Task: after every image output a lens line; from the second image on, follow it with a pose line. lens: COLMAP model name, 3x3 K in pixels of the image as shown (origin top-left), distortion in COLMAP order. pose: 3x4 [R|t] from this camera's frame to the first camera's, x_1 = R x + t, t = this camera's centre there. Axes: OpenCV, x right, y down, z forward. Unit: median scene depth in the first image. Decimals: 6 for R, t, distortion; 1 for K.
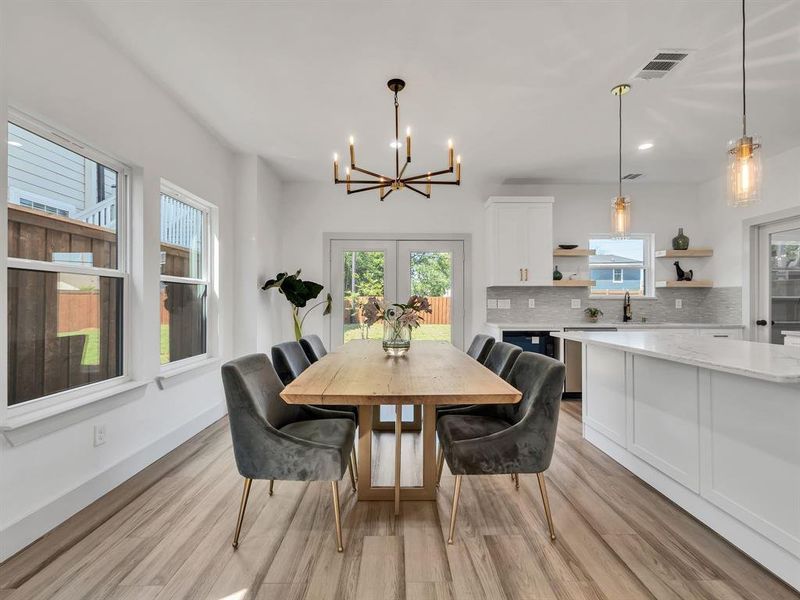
lens RADIAL K [[365.0, 0, 402.2], [0, 365.0, 301.5], [0, 0, 1]] dist [0.003794, 0.000234]
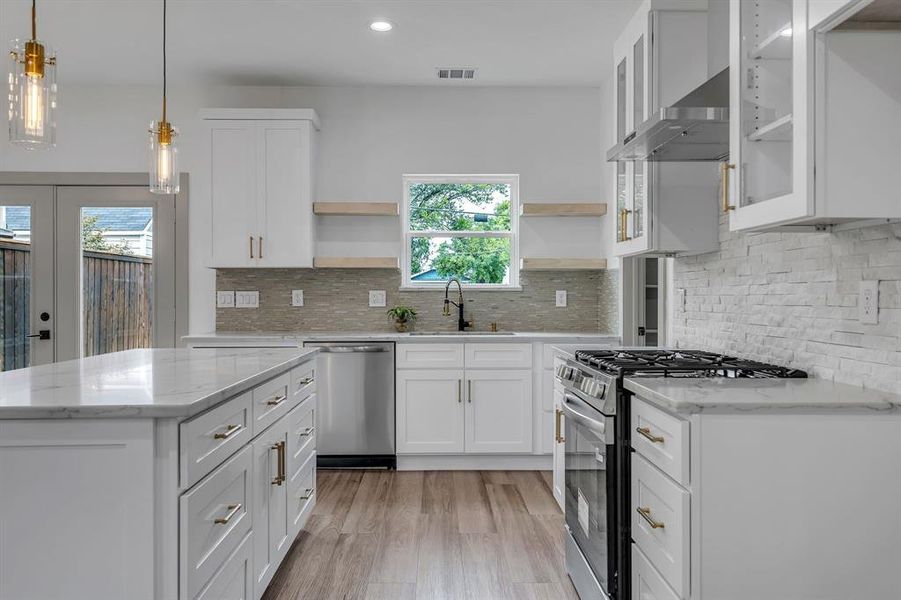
lens RADIAL K [[705.2, 0, 451.3], [0, 705.2, 292.0], [0, 0, 1]] dist [-0.003863, -0.011162]
pose [[0.999840, -0.000650, 0.017889, 0.595785], [0.000675, 0.999999, -0.001380, -0.003055], [-0.017888, 0.001391, 0.999839, -0.089610]]
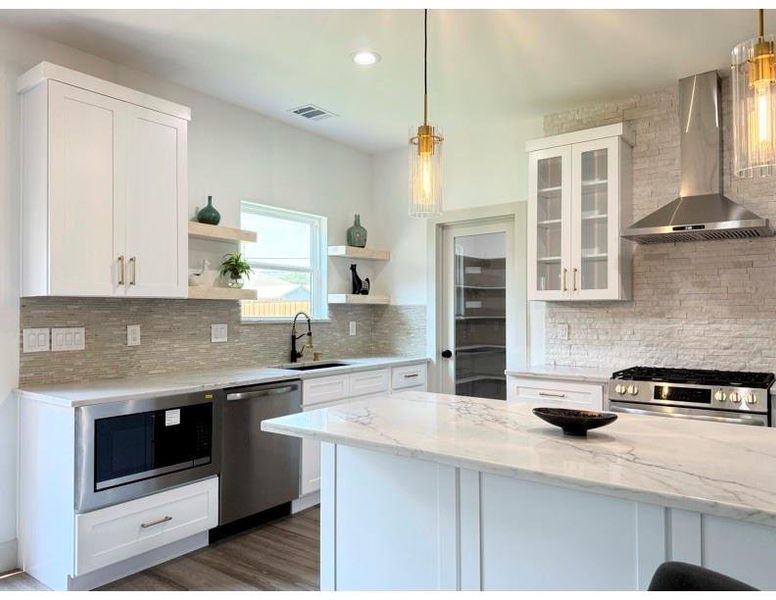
lens RADIAL K [[545.8, 0, 392.5], [0, 545.8, 308.4], [0, 0, 1]] dist [-0.002575, -0.024682]
pose [[0.609661, 0.005703, 0.792642, 0.020268], [-0.002335, 0.999983, -0.005398, -0.026320], [-0.792659, 0.001440, 0.609663, 0.360499]]
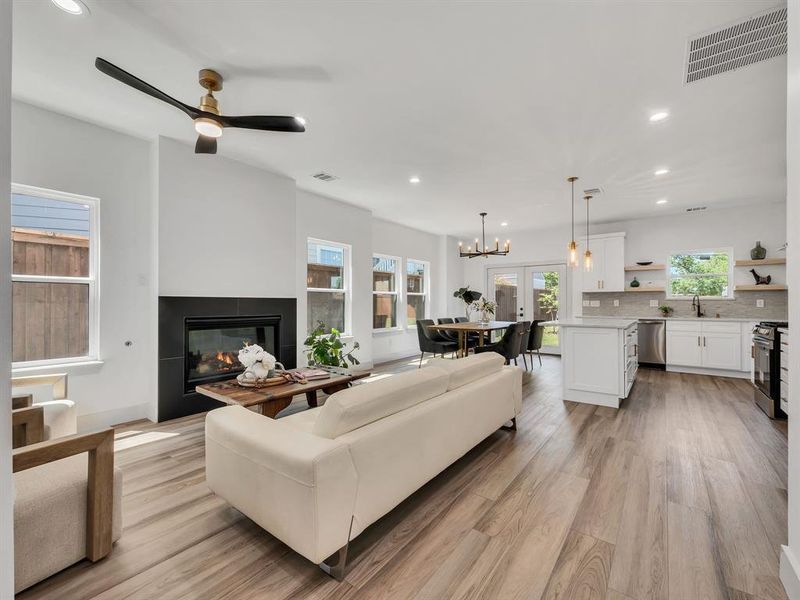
lens RADIAL K [[343.2, 0, 400.2], [0, 343.2, 301.7], [0, 0, 1]] dist [-0.001824, -0.000847]
pose [[0.788166, -0.003929, -0.615450, 0.540654], [0.002520, 0.999992, -0.003158, 0.001462], [0.615458, 0.000938, 0.788169, -0.656041]]
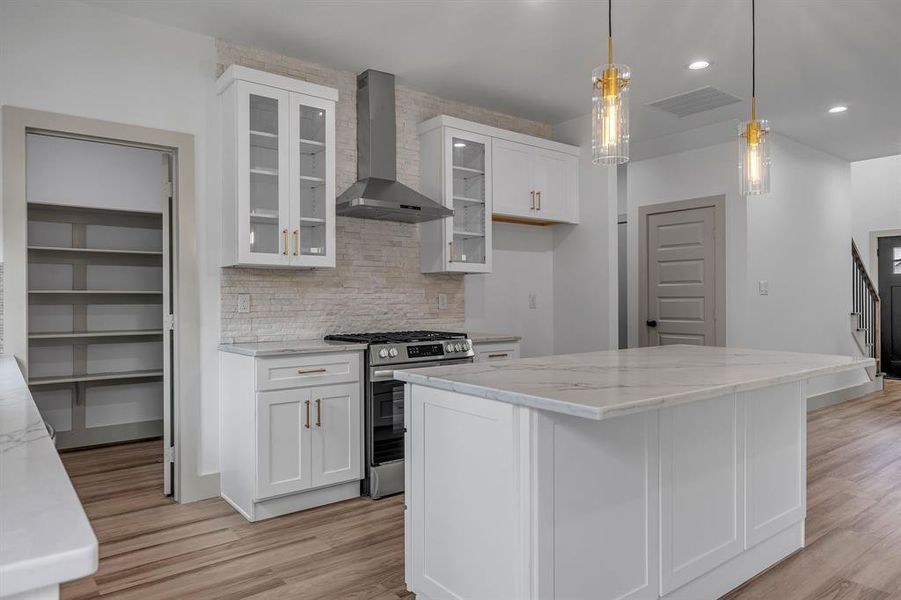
lens RADIAL K [[600.6, 0, 448.6], [0, 600.6, 305.1], [0, 0, 1]] dist [-0.018603, -0.002586]
pose [[-0.619740, -0.010860, 0.784732, 0.065768], [-0.002827, 0.999929, 0.011605, -0.002793], [-0.784802, 0.004973, -0.619727, 0.949174]]
